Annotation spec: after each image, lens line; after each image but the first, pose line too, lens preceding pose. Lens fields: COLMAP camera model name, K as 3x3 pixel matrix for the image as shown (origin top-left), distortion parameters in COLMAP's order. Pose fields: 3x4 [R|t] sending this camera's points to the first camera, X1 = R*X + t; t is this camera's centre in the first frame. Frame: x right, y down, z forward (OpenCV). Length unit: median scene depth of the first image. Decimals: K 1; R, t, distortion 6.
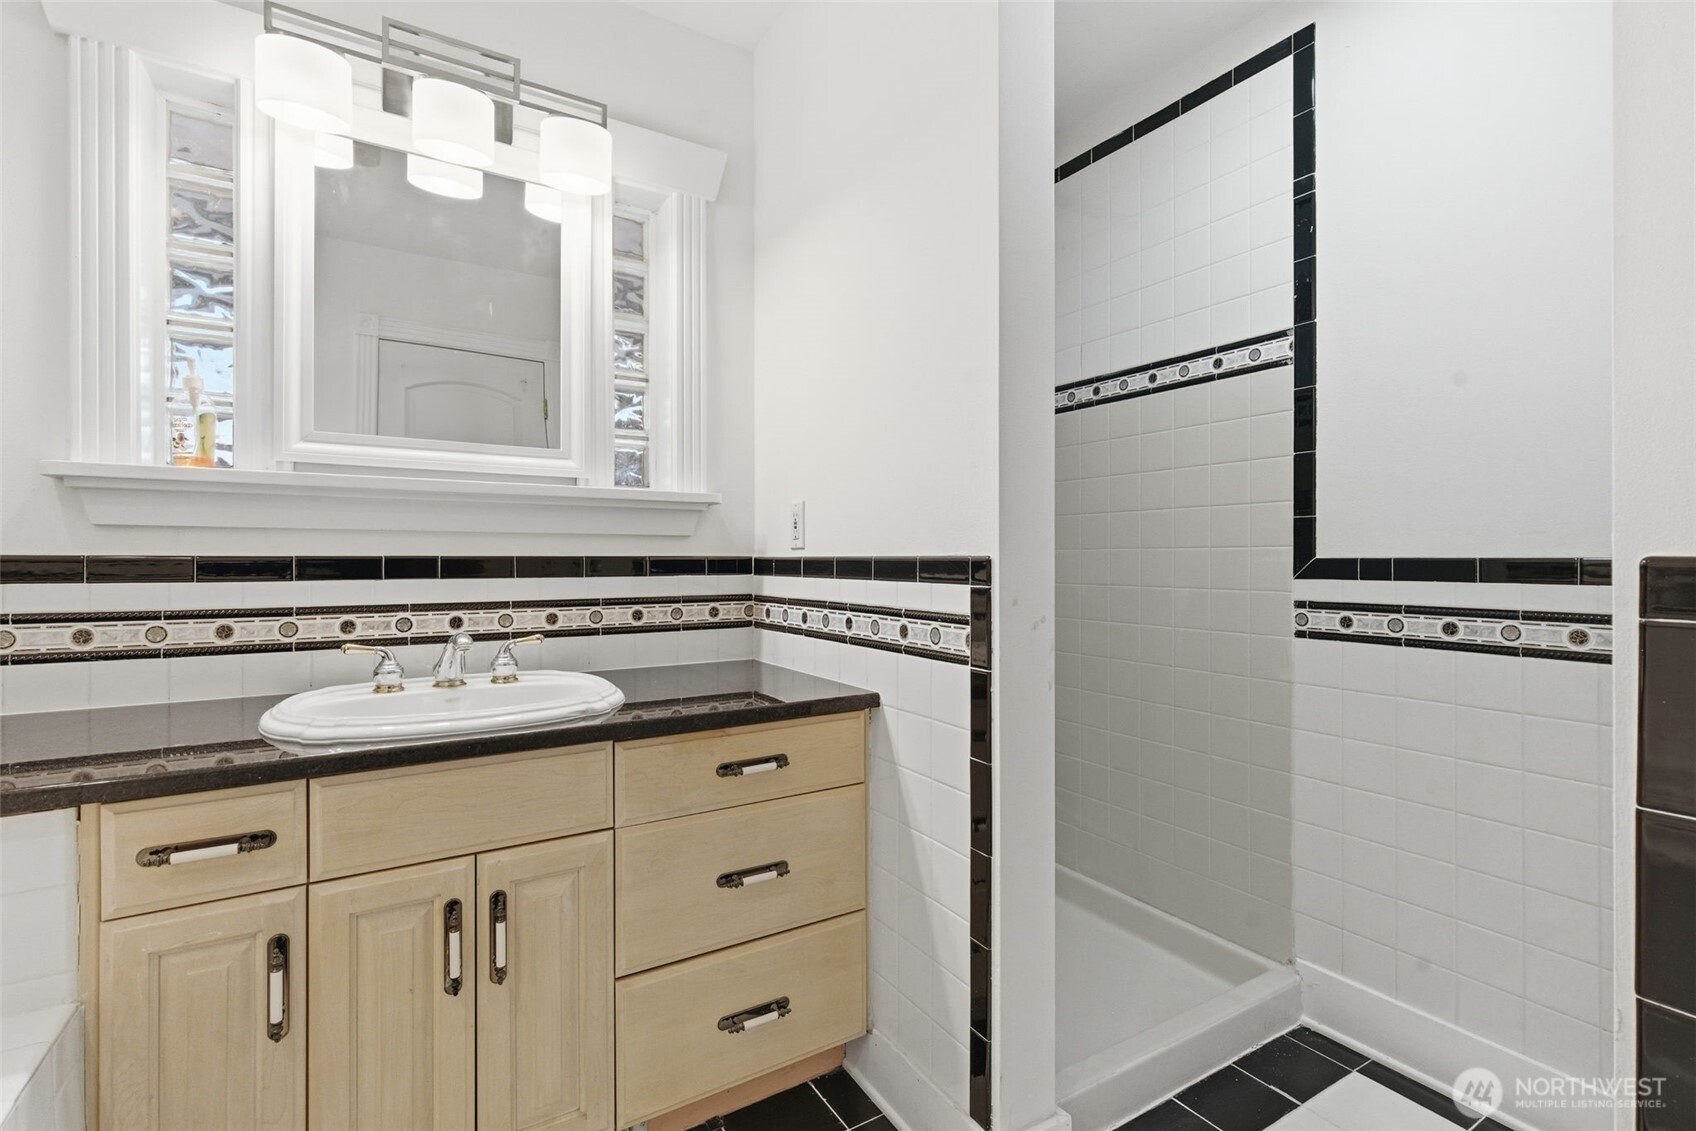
lens RADIAL K [[777.4, 0, 849.2], [0, 777.4, 556.5], [0, 0, 1]] dist [-0.001603, -0.002088]
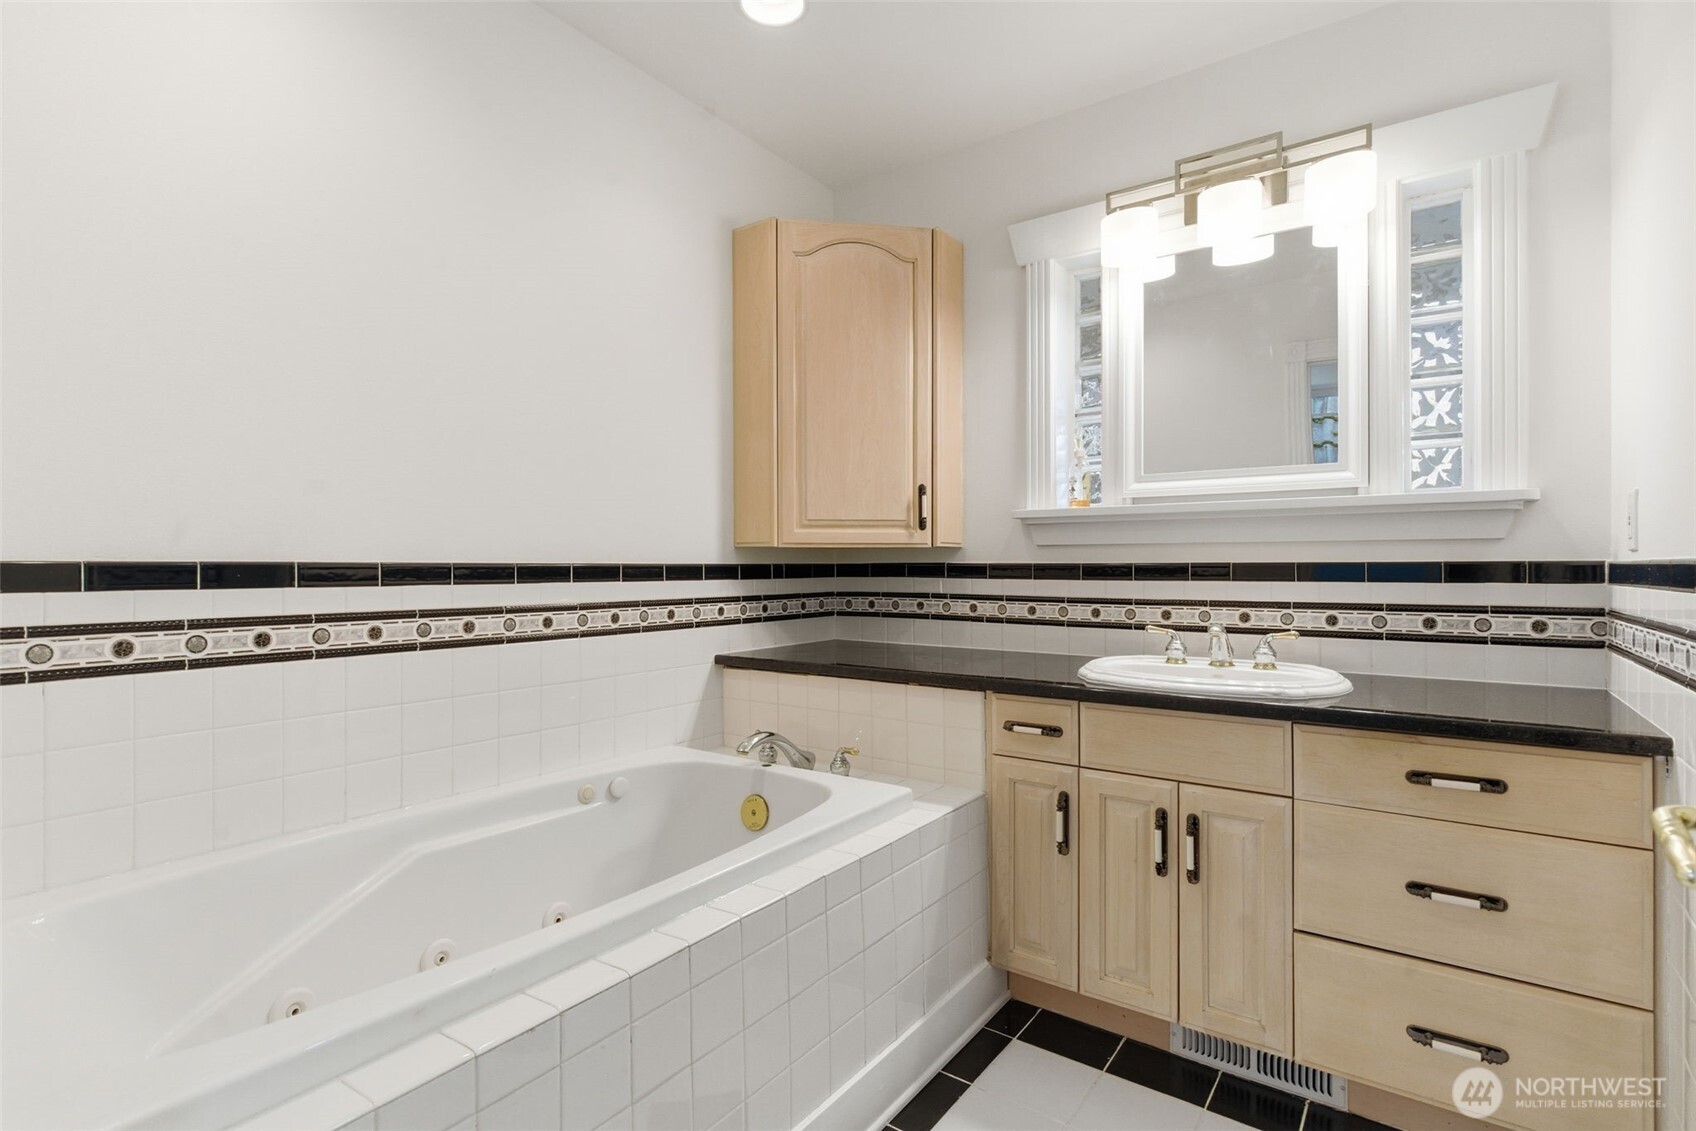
lens RADIAL K [[777.4, 0, 847.0], [0, 777.4, 567.9], [0, 0, 1]] dist [-0.001603, -0.002088]
pose [[0.378656, 0.000145, -0.925537, 0.433813], [0.003331, 0.999993, 0.001520, 0.004124], [0.925531, -0.003658, 0.378653, -0.038725]]
